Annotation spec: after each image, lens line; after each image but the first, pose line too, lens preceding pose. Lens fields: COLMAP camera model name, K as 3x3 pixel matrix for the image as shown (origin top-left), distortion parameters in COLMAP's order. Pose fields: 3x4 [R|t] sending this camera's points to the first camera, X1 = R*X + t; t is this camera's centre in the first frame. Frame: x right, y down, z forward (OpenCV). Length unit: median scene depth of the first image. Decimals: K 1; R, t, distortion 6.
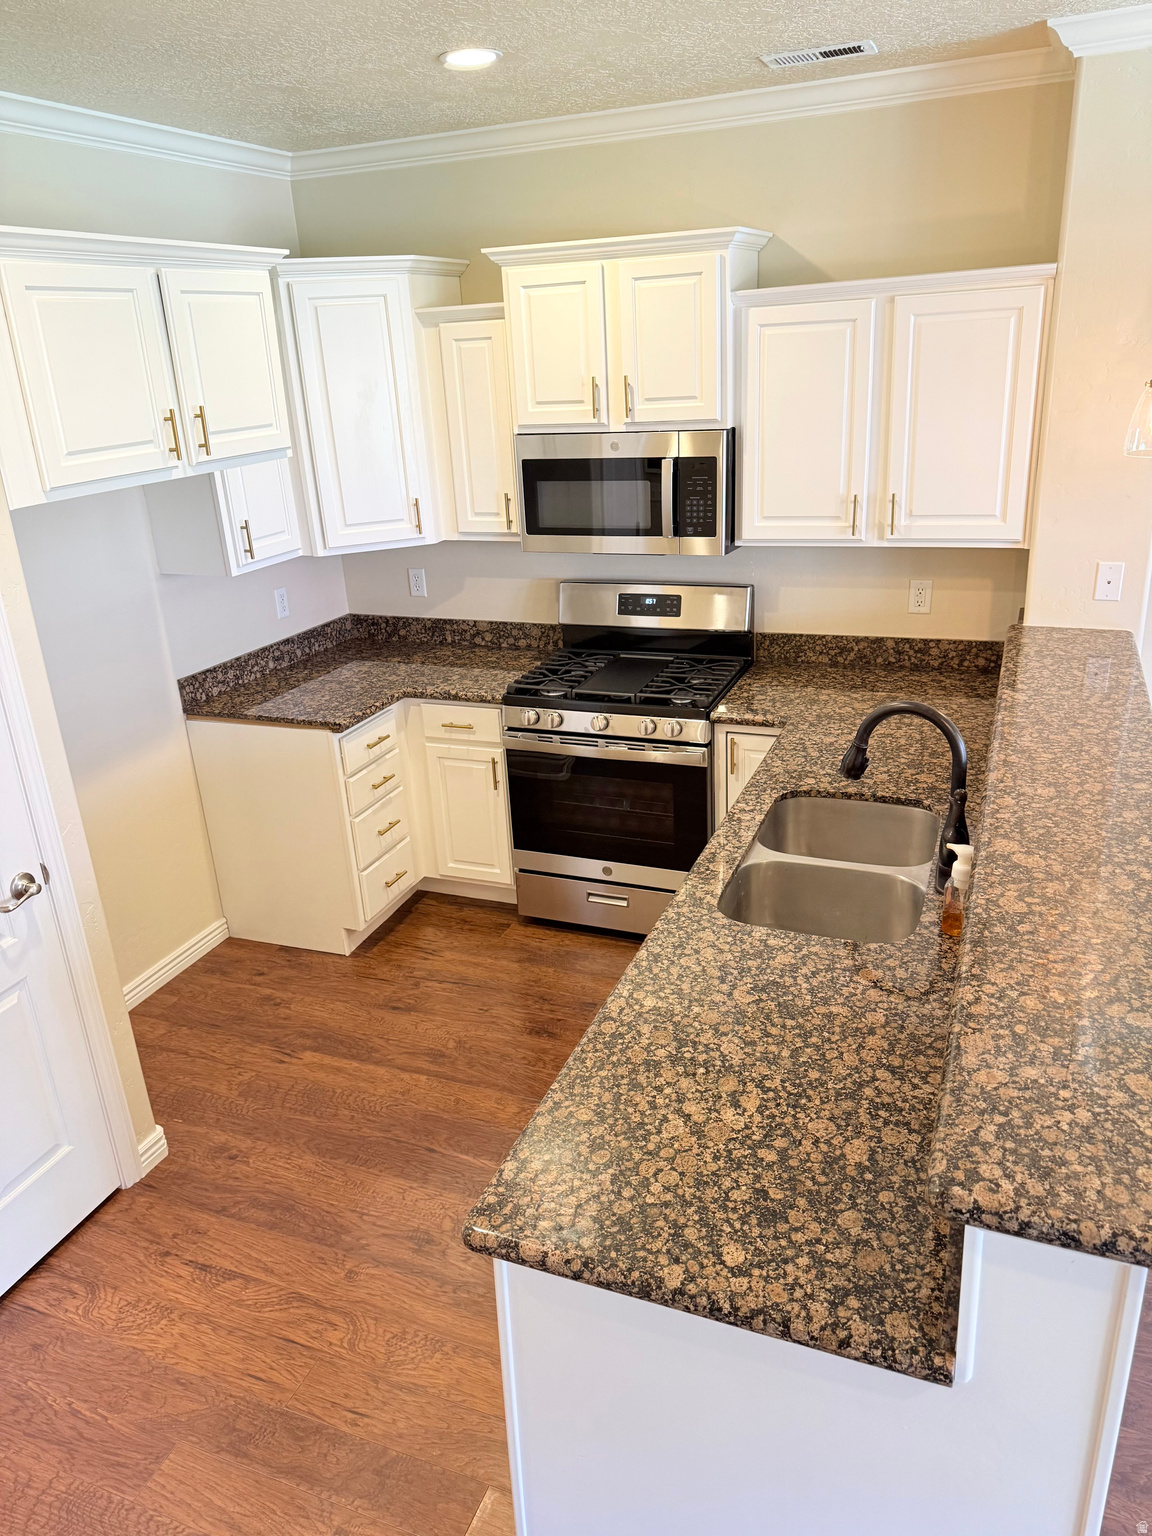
lens RADIAL K [[1076.9, 0, 573.4], [0, 1076.9, 779.4], [0, 0, 1]] dist [0.033777, -0.054224]
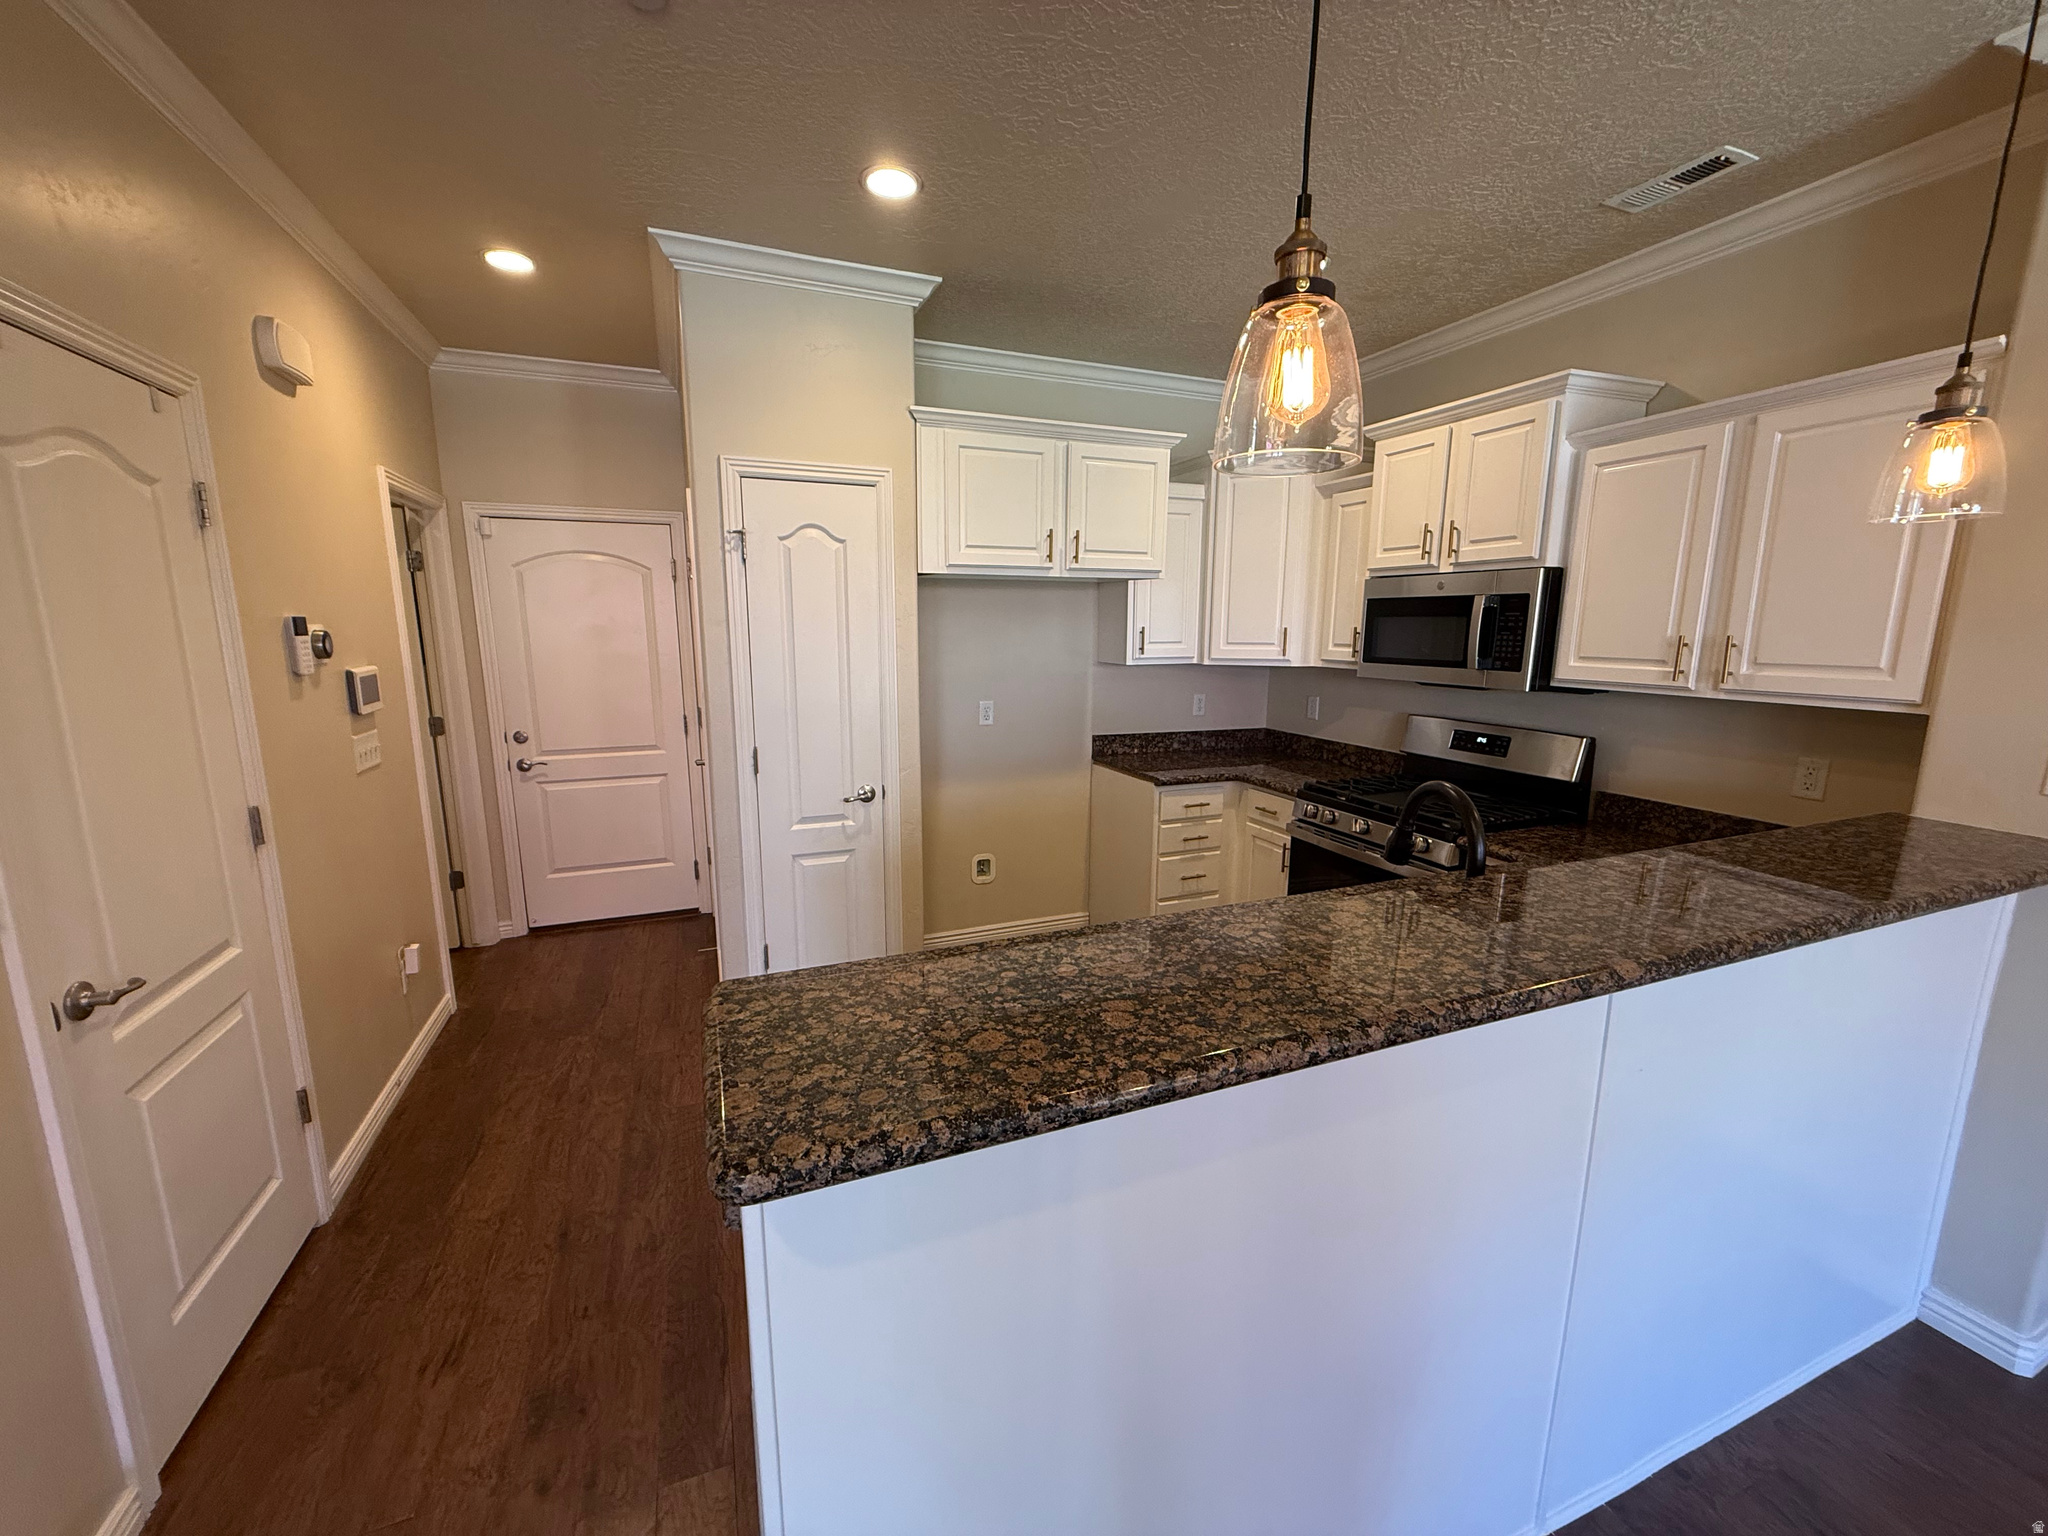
lens RADIAL K [[810.6, 0, 1021.8], [0, 810.6, 769.0], [0, 0, 1]] dist [-0.001429, -0.000109]
pose [[0.697324, 0.184289, -0.692659, 0.345397], [-0.302927, 0.951606, -0.051782, 0.038046], [0.649596, 0.245934, 0.719404, 0.185121]]
